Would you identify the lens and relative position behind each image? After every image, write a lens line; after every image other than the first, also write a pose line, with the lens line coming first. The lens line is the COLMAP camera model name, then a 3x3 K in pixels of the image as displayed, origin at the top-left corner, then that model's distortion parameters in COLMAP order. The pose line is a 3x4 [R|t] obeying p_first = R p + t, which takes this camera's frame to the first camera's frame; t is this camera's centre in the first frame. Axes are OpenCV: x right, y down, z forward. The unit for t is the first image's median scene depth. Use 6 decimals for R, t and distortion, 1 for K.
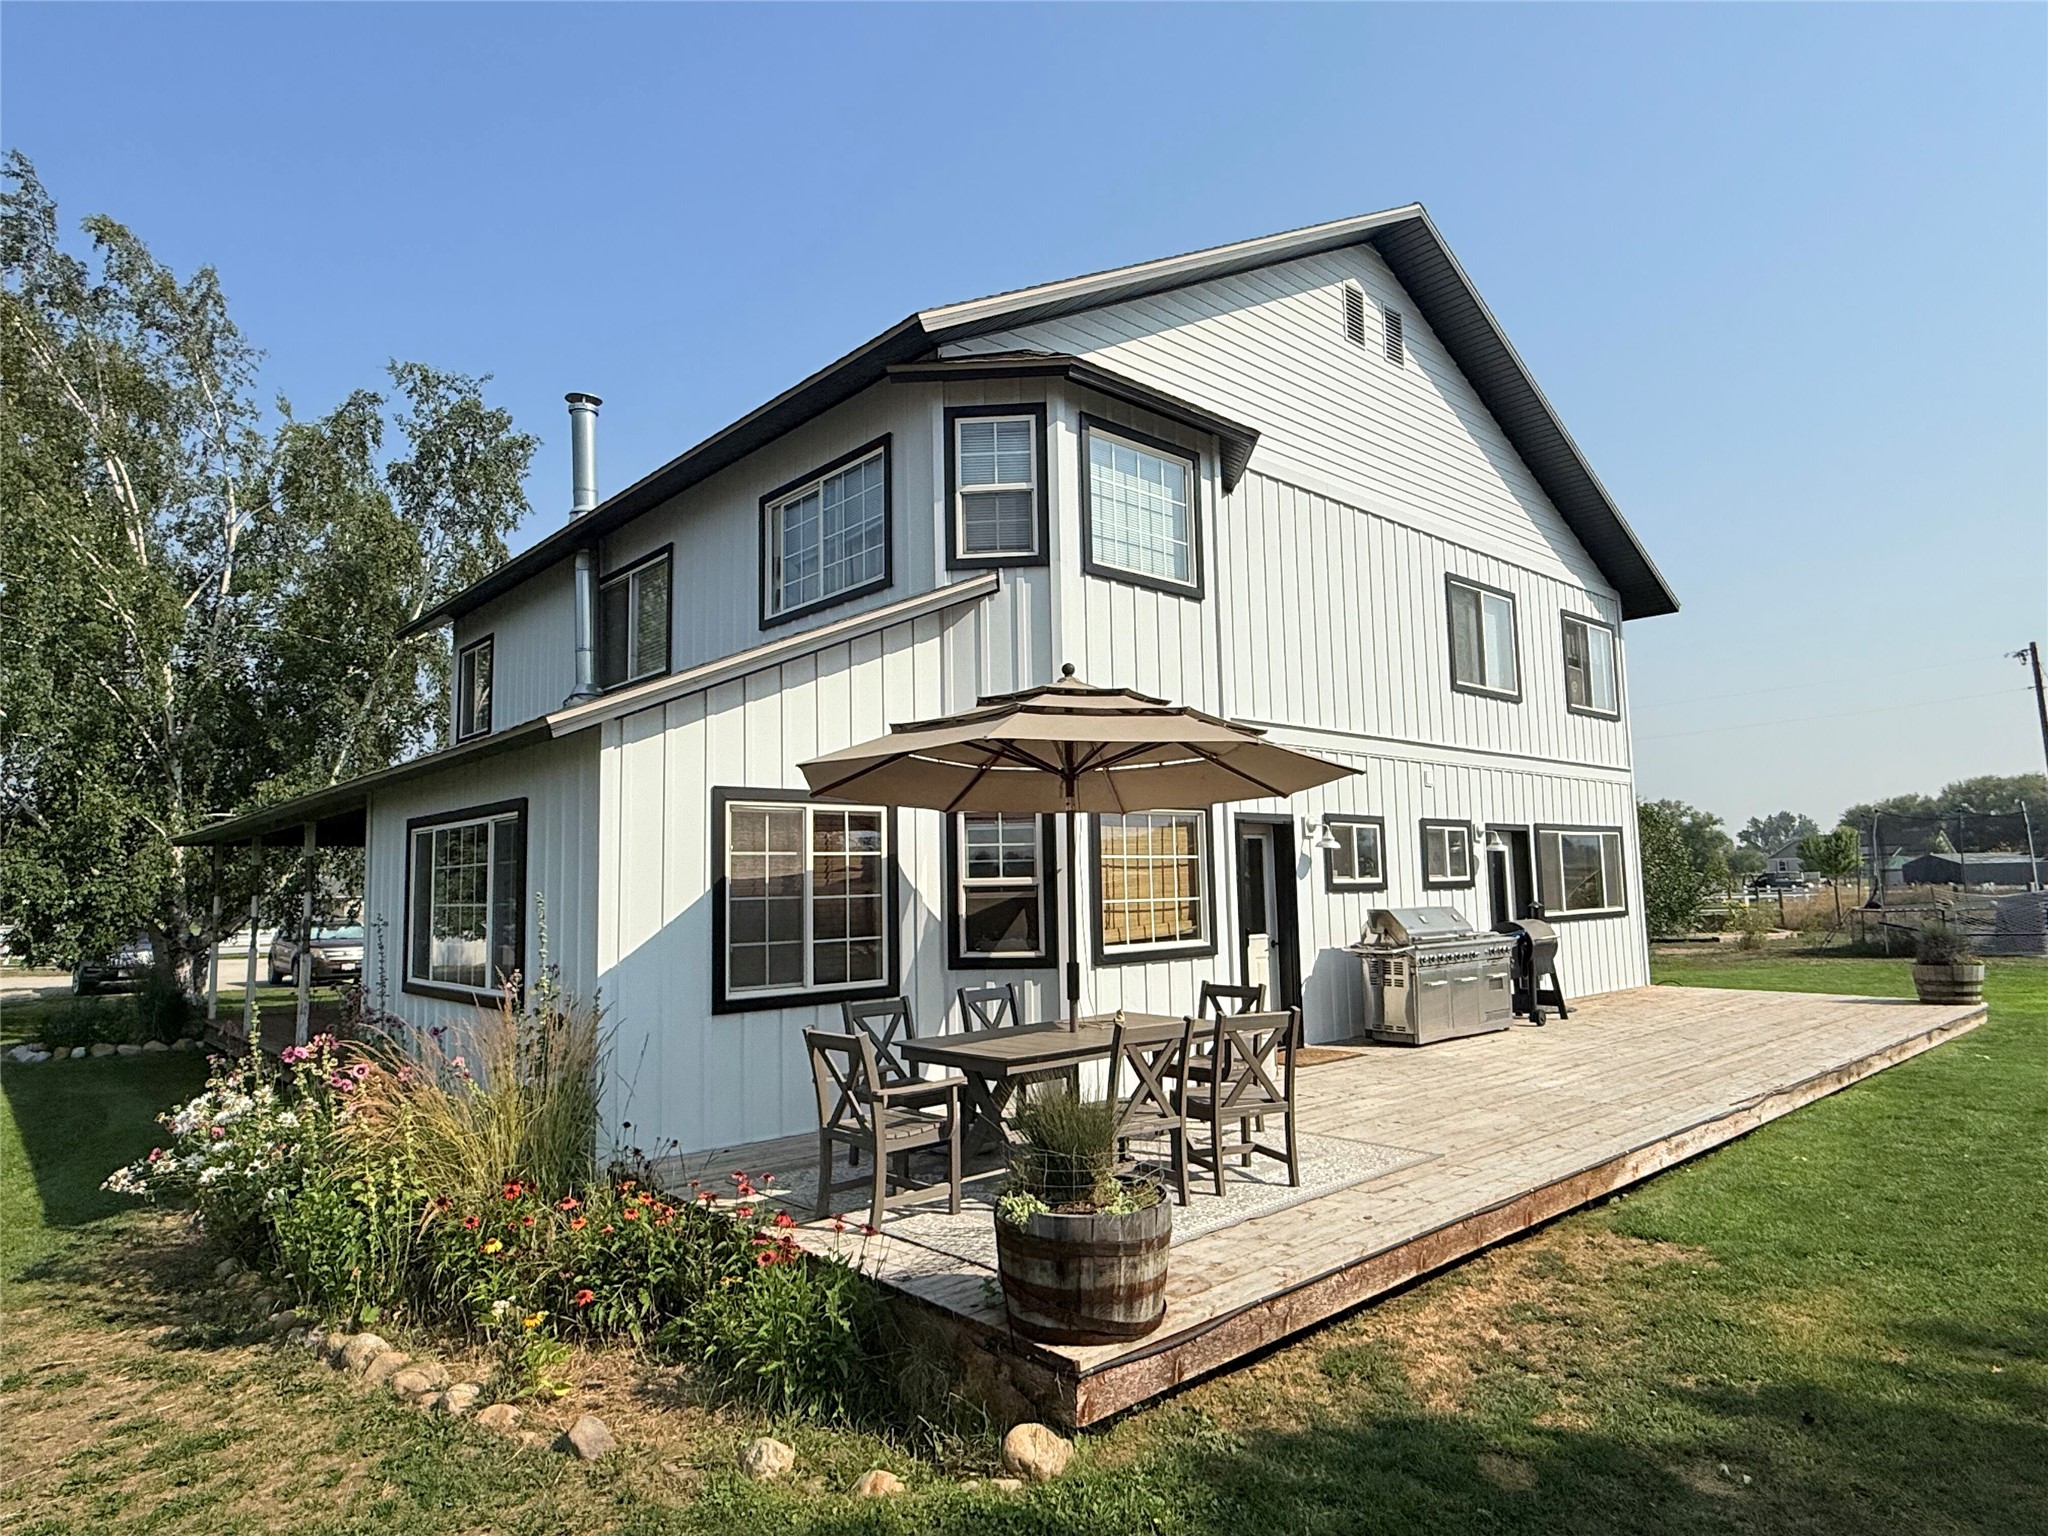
lens RADIAL K [[1194.1, 0, 1026.8], [0, 1194.1, 764.0], [0, 0, 1]] dist [0.004527, -0.003508]
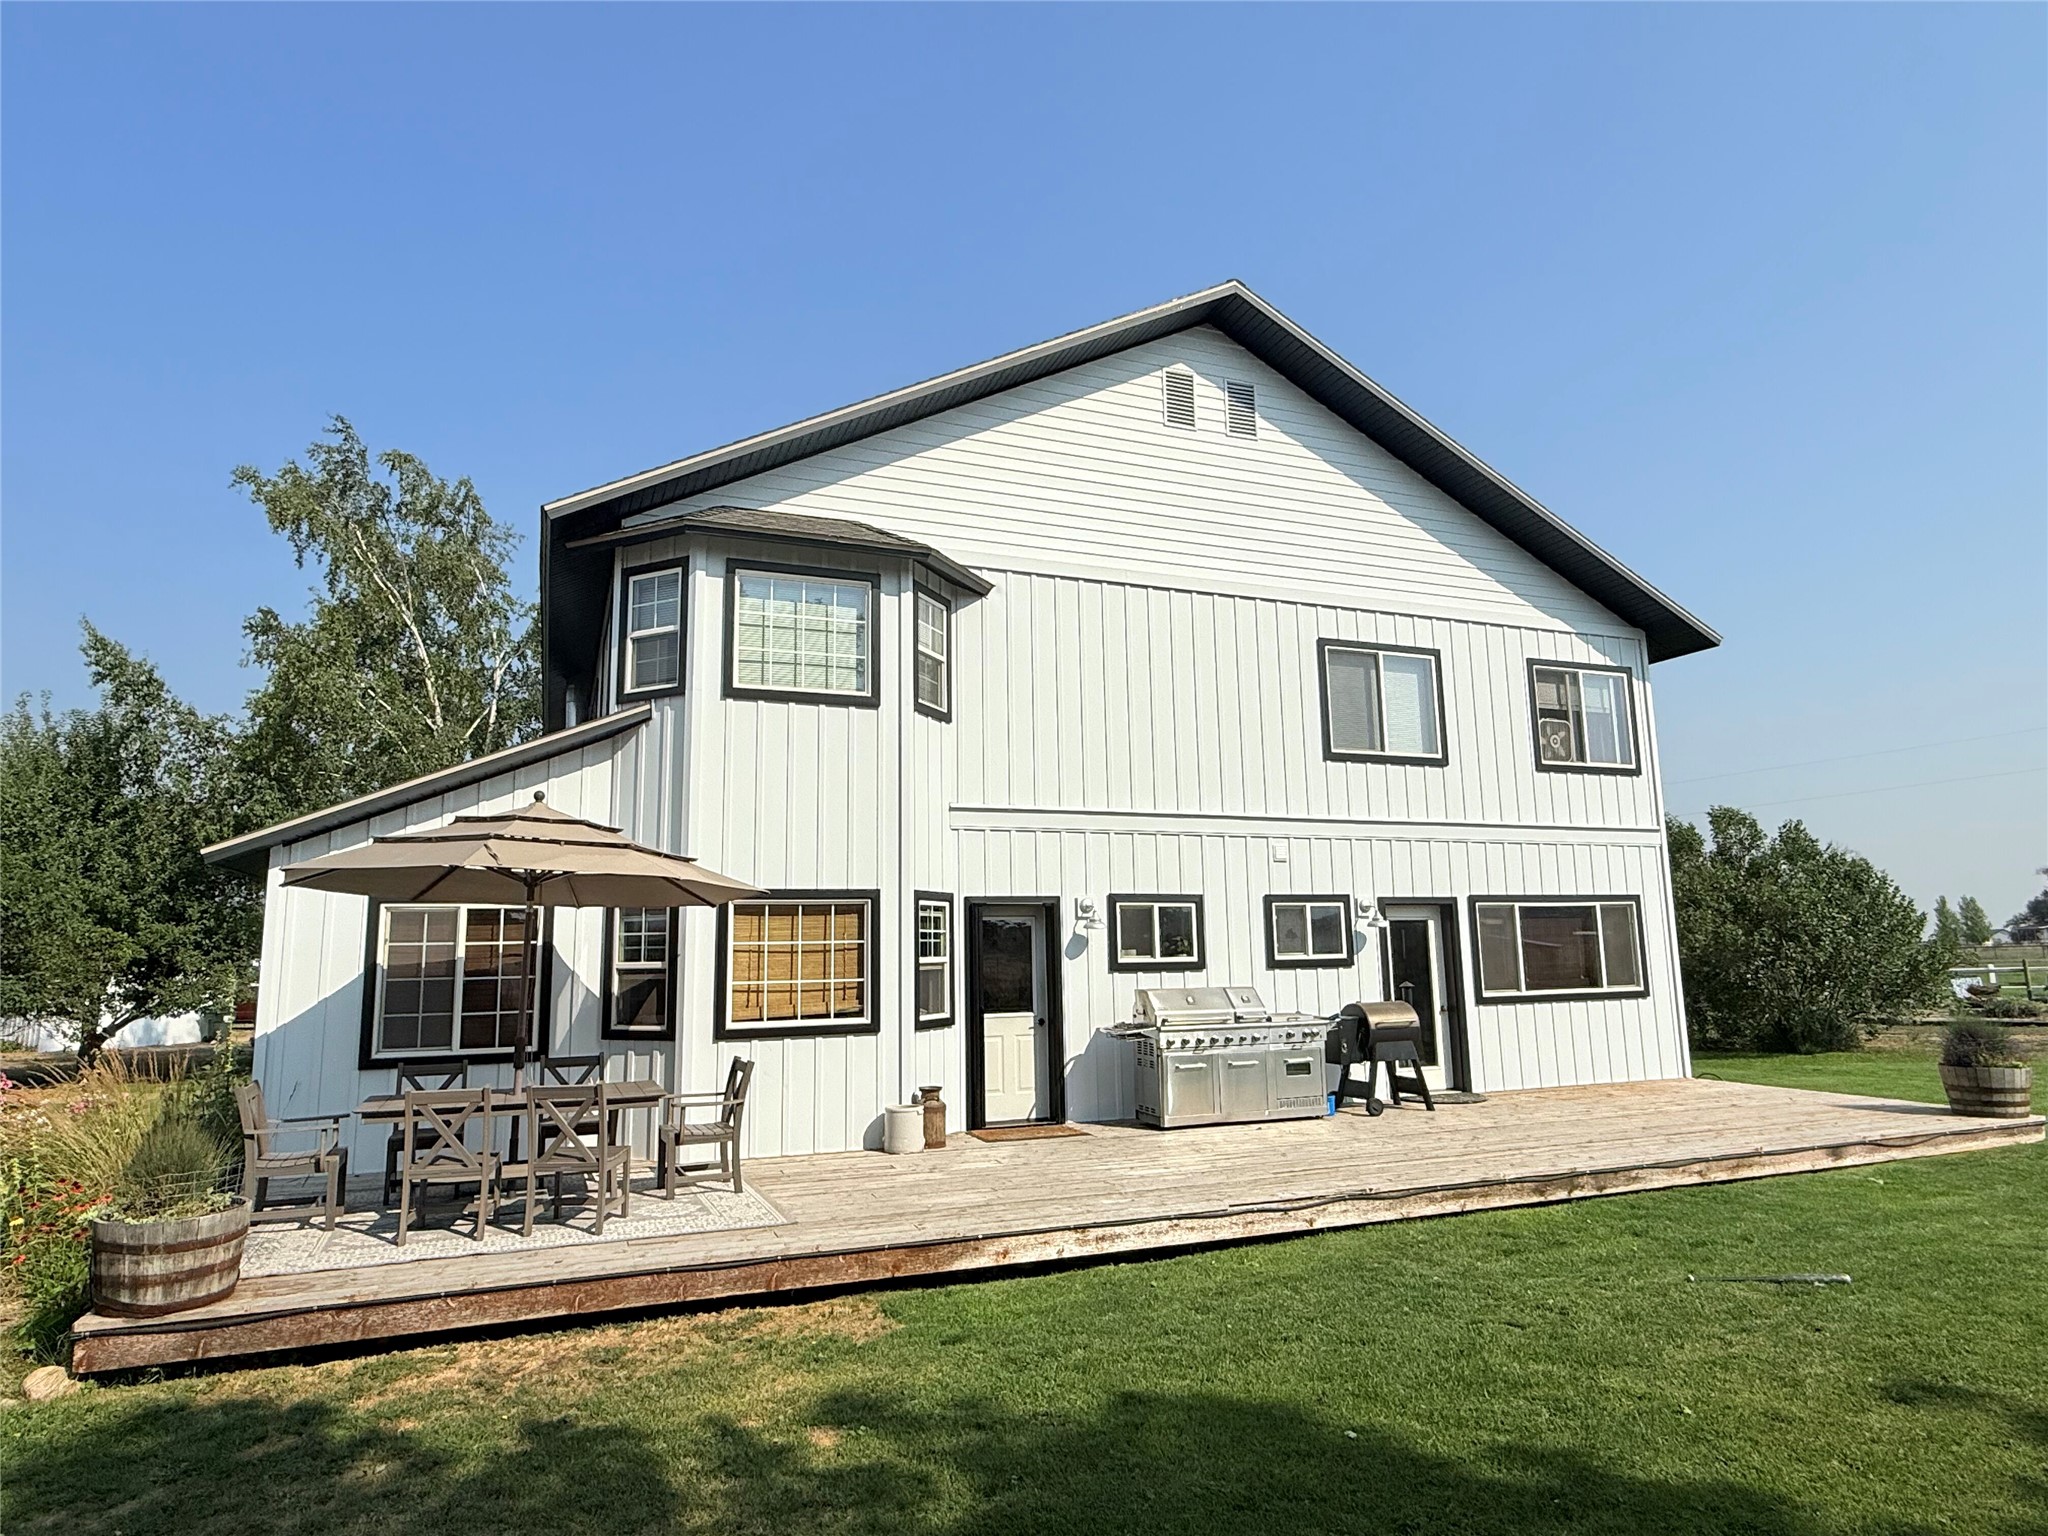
lens RADIAL K [[1194.1, 0, 1025.4], [0, 1194.1, 771.2], [0, 0, 1]] dist [0.004527, -0.003508]
pose [[0.935235, -0.049986, -0.350481, 0.519914], [0.034786, 0.998166, -0.049535, -0.014610], [0.352314, 0.034135, 0.935259, 0.015717]]
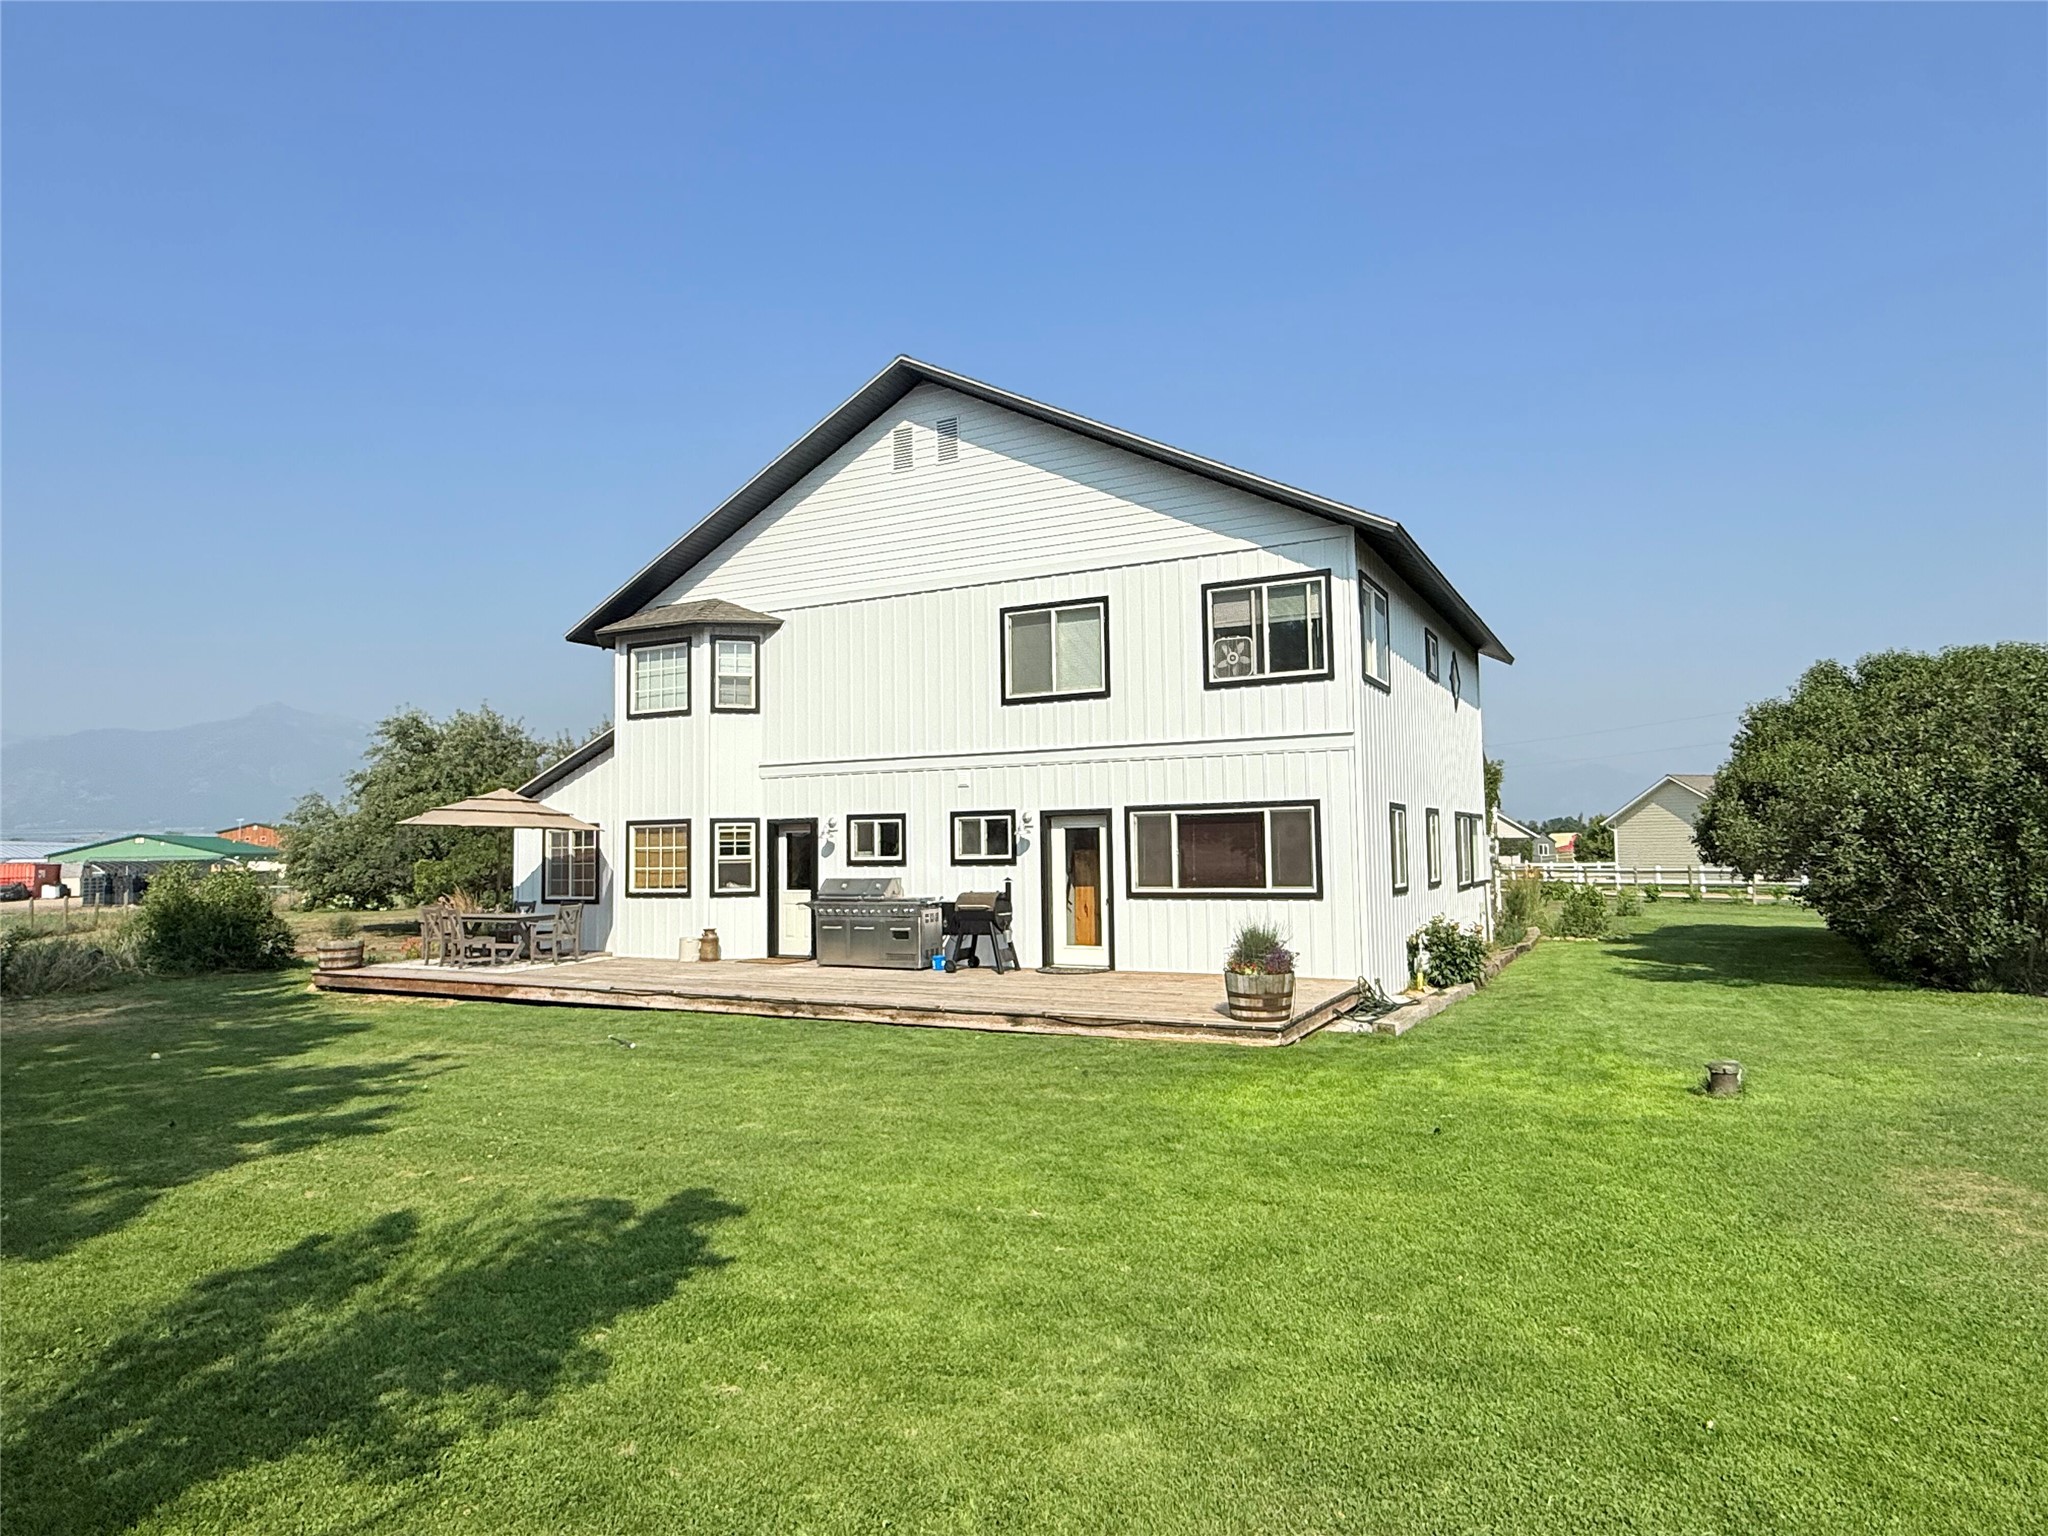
lens RADIAL K [[1194.1, 0, 1015.4], [0, 1194.1, 779.8], [0, 0, 1]] dist [0.004527, -0.003508]
pose [[0.339265, -0.040749, -0.939808, 1.688574], [0.102543, 0.994710, -0.006112, 0.026789], [0.935085, -0.094297, 0.341649, 0.649808]]
